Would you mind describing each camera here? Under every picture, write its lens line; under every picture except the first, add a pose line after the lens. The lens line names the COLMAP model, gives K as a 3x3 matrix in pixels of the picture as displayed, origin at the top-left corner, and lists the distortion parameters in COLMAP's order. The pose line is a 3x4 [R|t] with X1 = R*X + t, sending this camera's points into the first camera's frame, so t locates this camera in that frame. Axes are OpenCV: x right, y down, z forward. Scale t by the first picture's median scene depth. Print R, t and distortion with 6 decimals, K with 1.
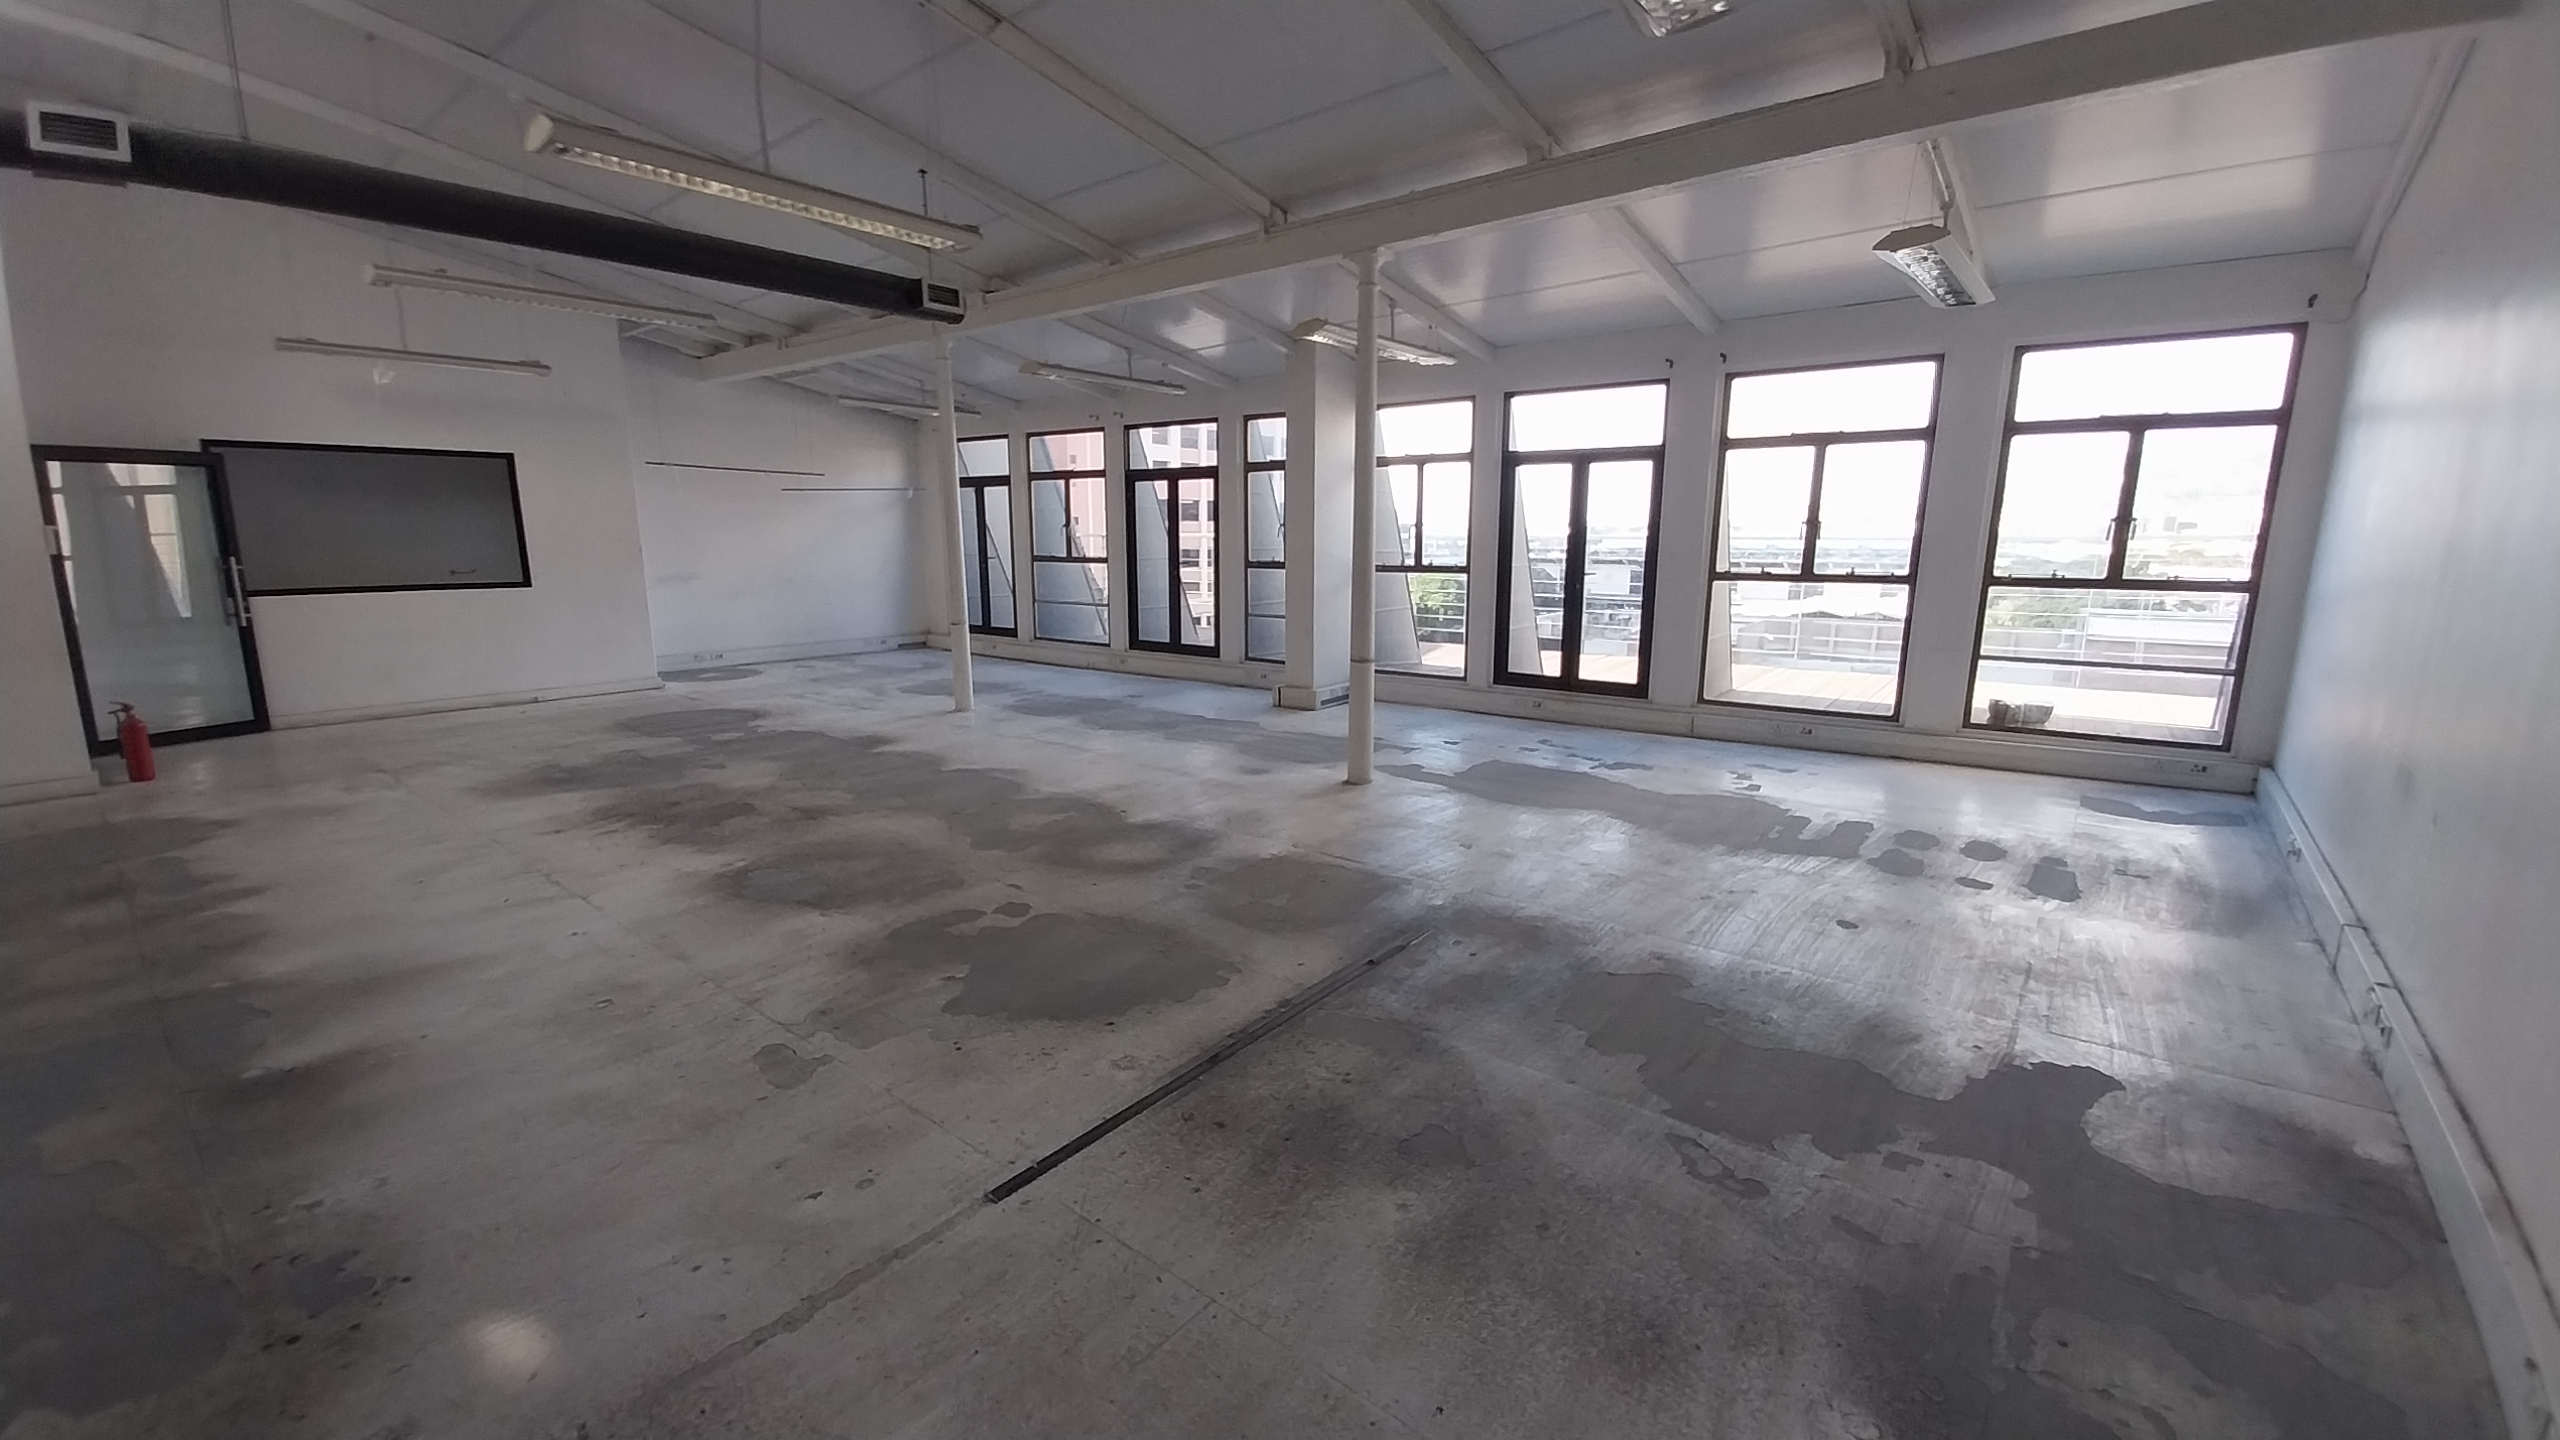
lens RADIAL K [[1011.3, 0, 1284.5], [0, 1011.3, 729.3], [0, 0, 1]] dist [0.021529, -0.013220]
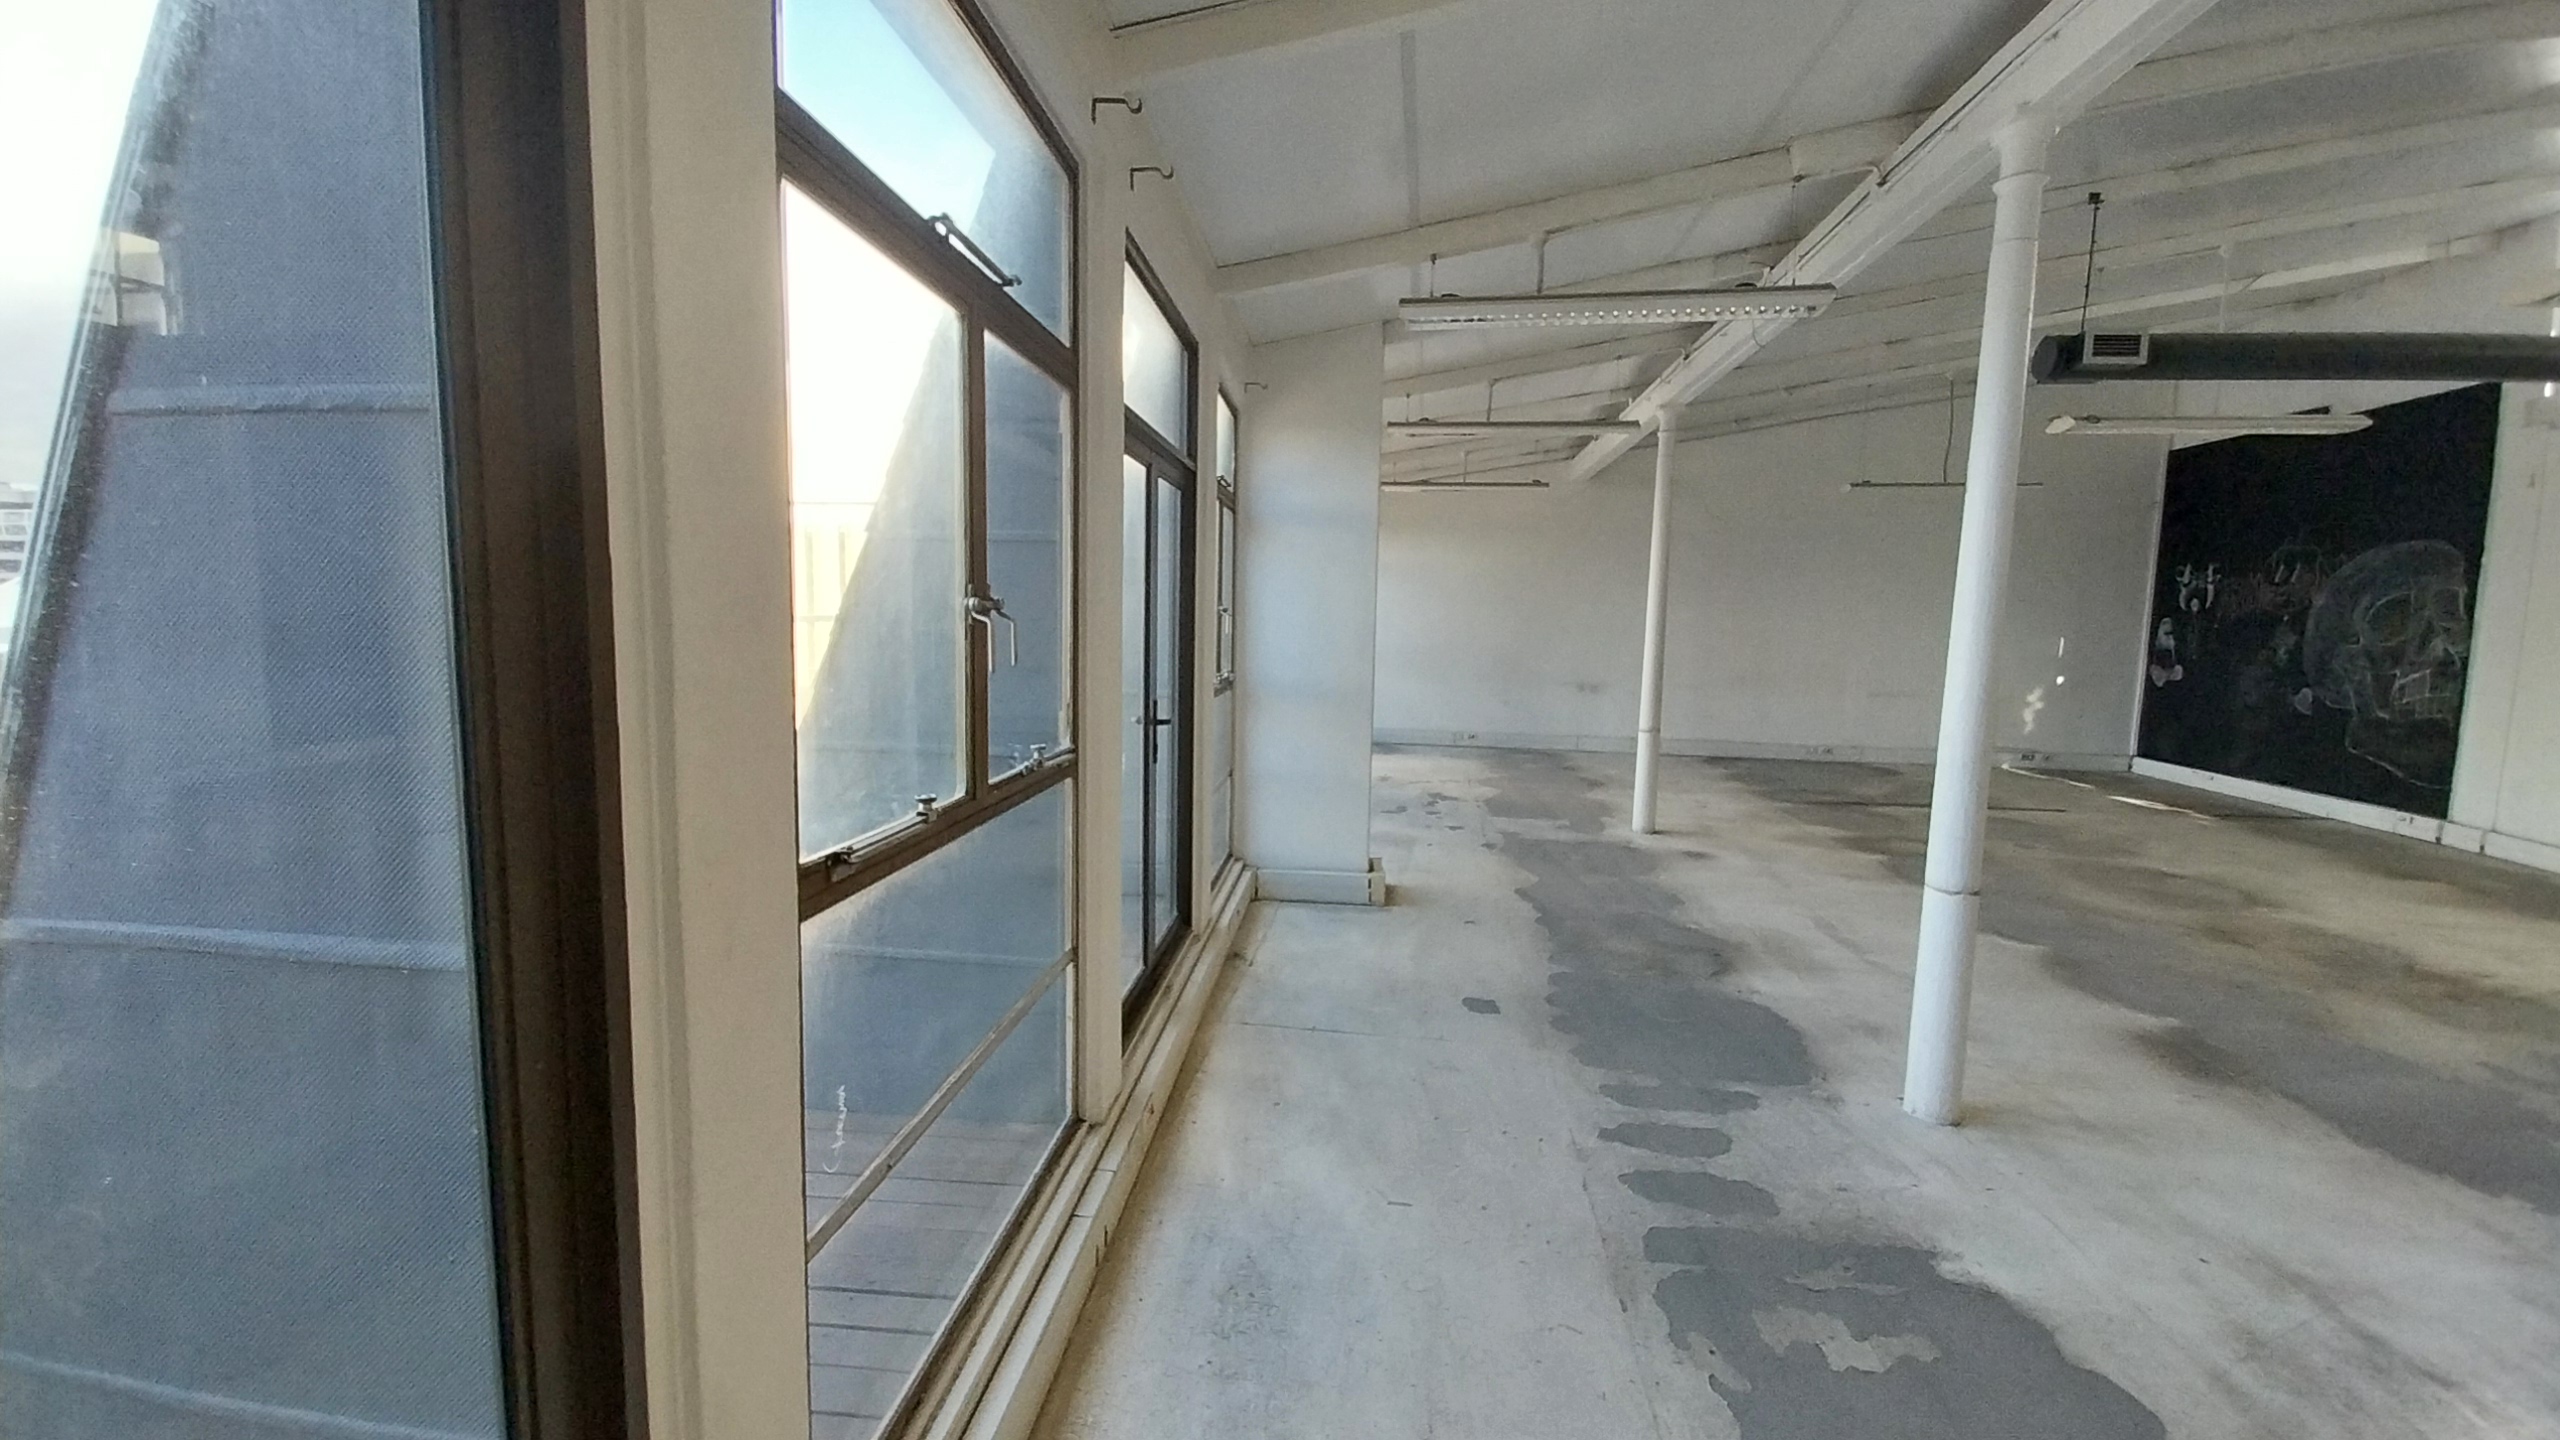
lens RADIAL K [[1002.3, 0, 1297.3], [0, 1002.3, 714.8], [0, 0, 1]] dist [0.024230, -0.016492]
pose [[-0.531934, -0.101006, 0.840740, -0.804798], [0.141971, 0.968169, 0.206139, -0.446645], [-0.834800, 0.229013, -0.500662, 2.215295]]
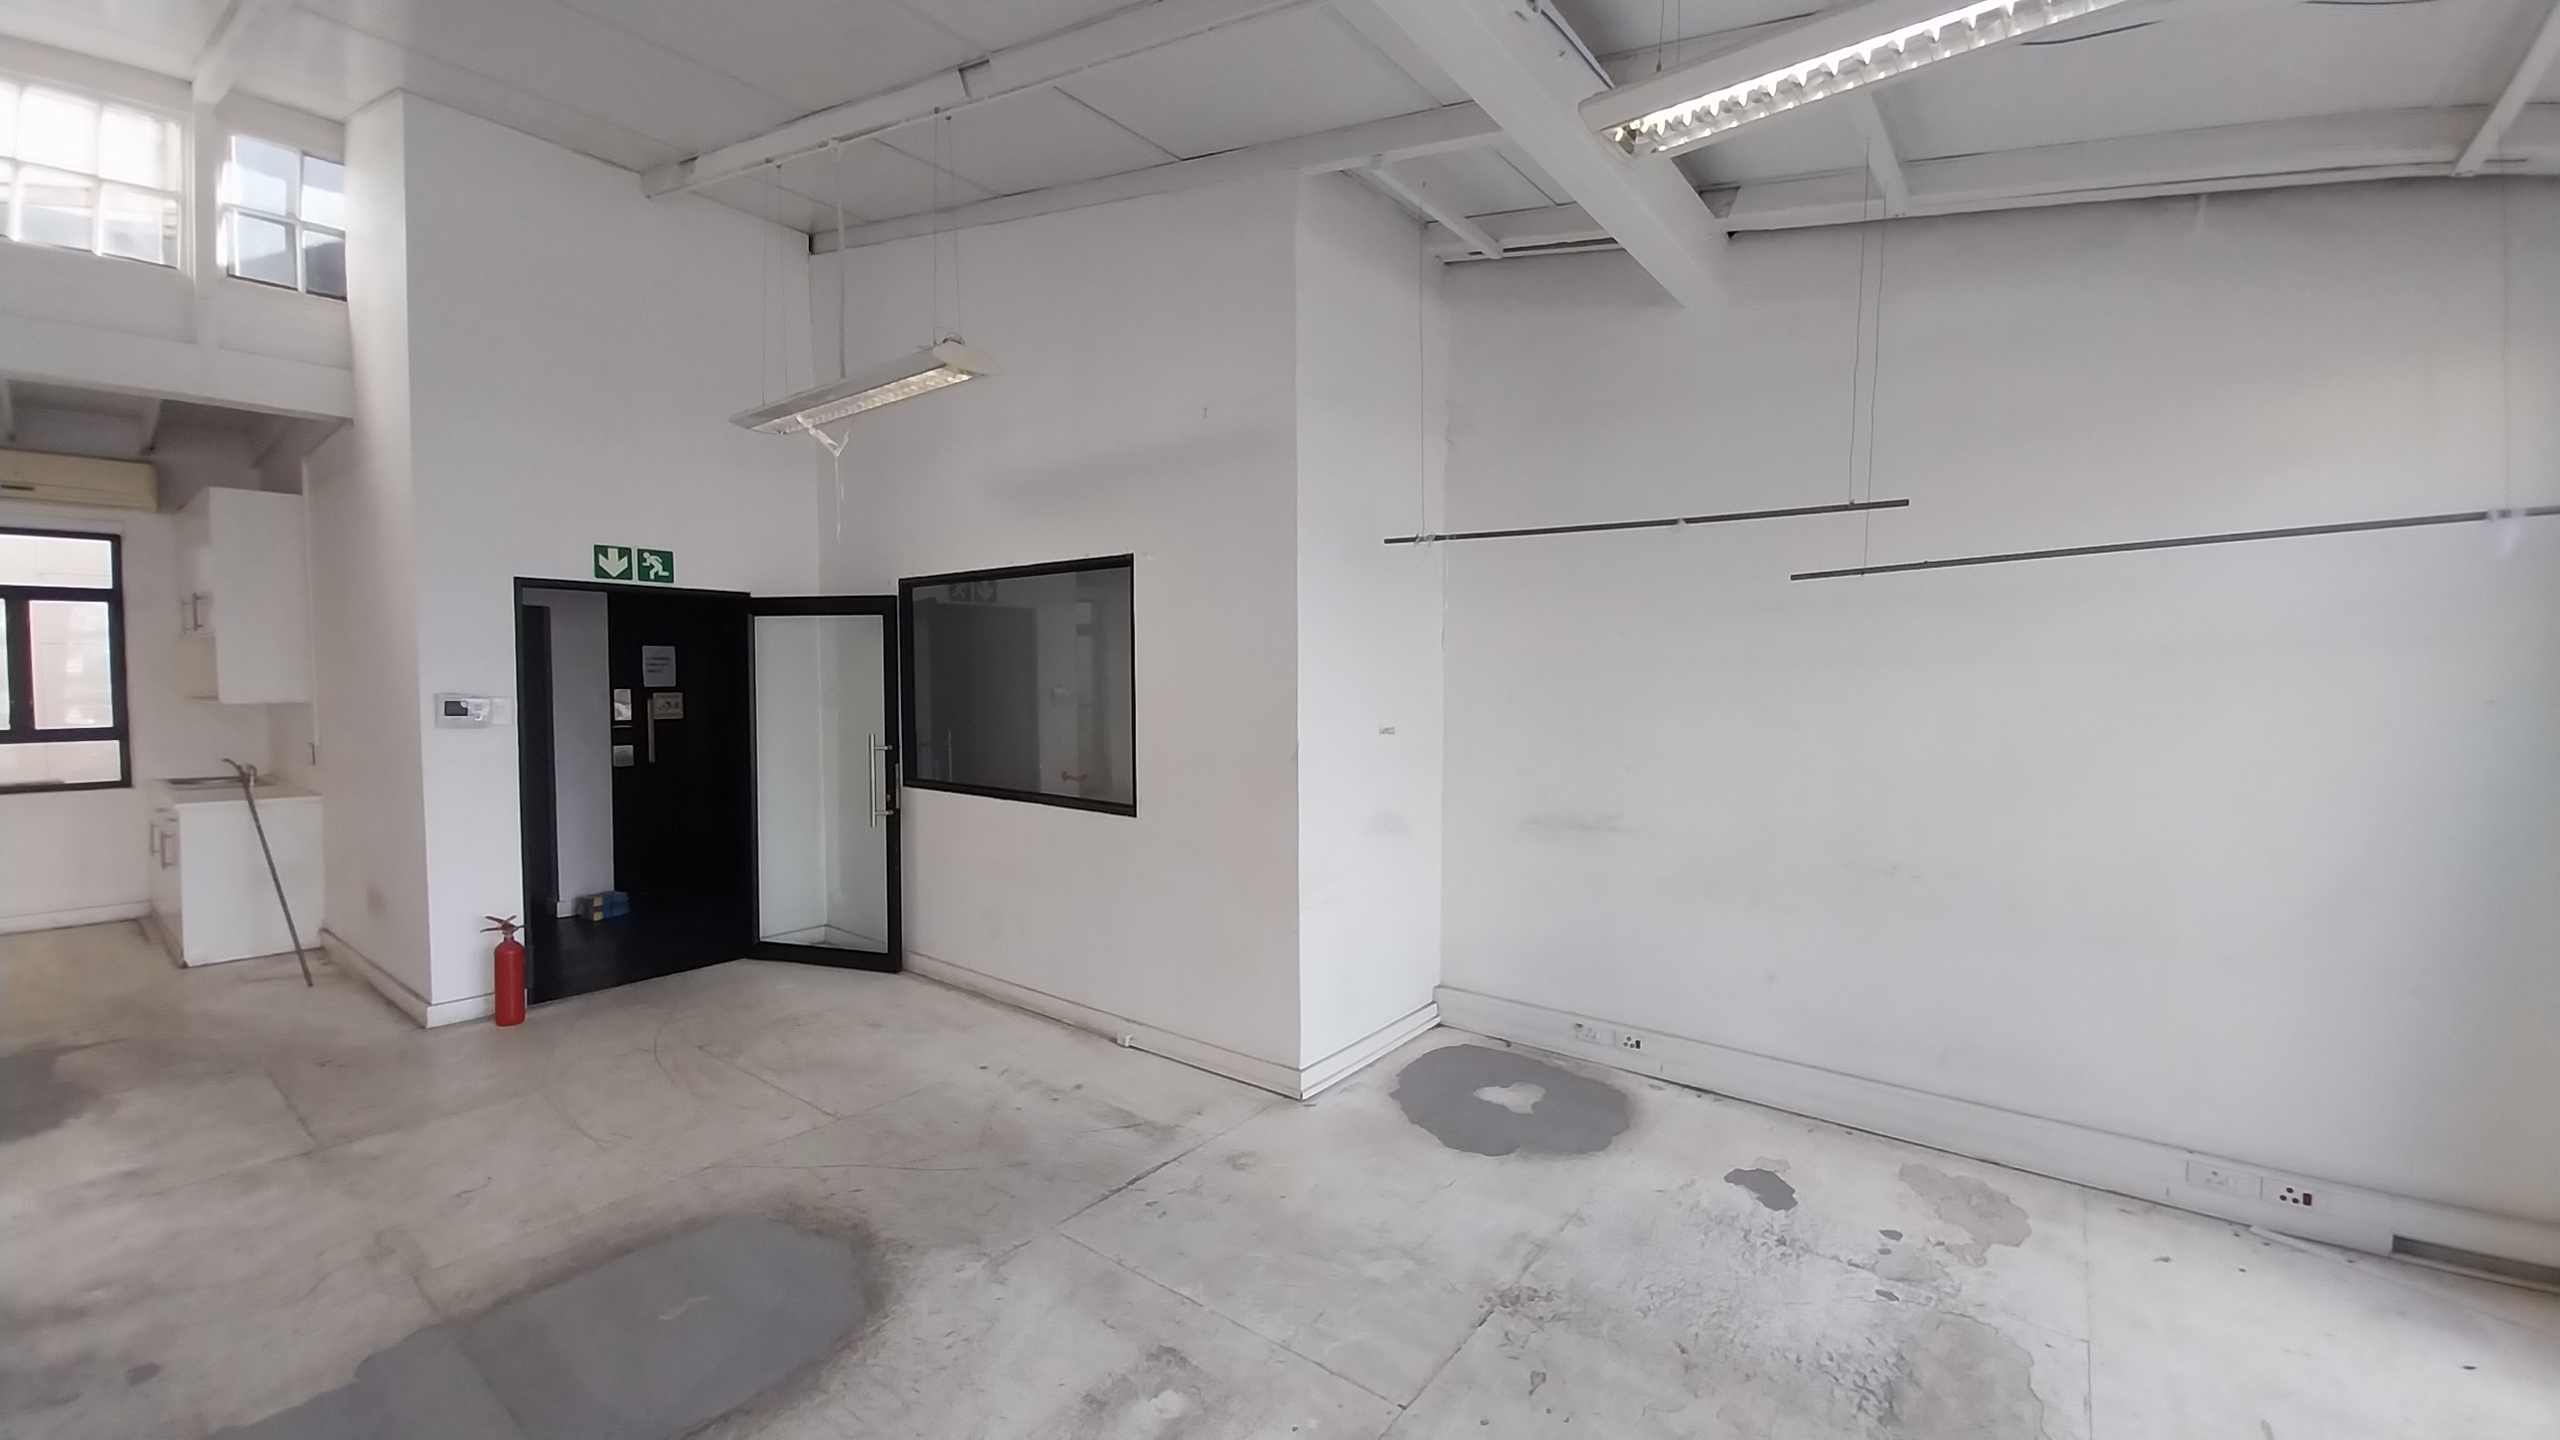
lens RADIAL K [[999.8, 0, 1289.3], [0, 999.8, 720.1], [0, 0, 1]] dist [0.024923, -0.016582]
pose [[0.026677, 0.045261, -0.998619, -0.426118], [-0.192331, 0.980543, 0.039304, -0.369431], [0.980967, 0.191017, 0.034864, 1.766778]]
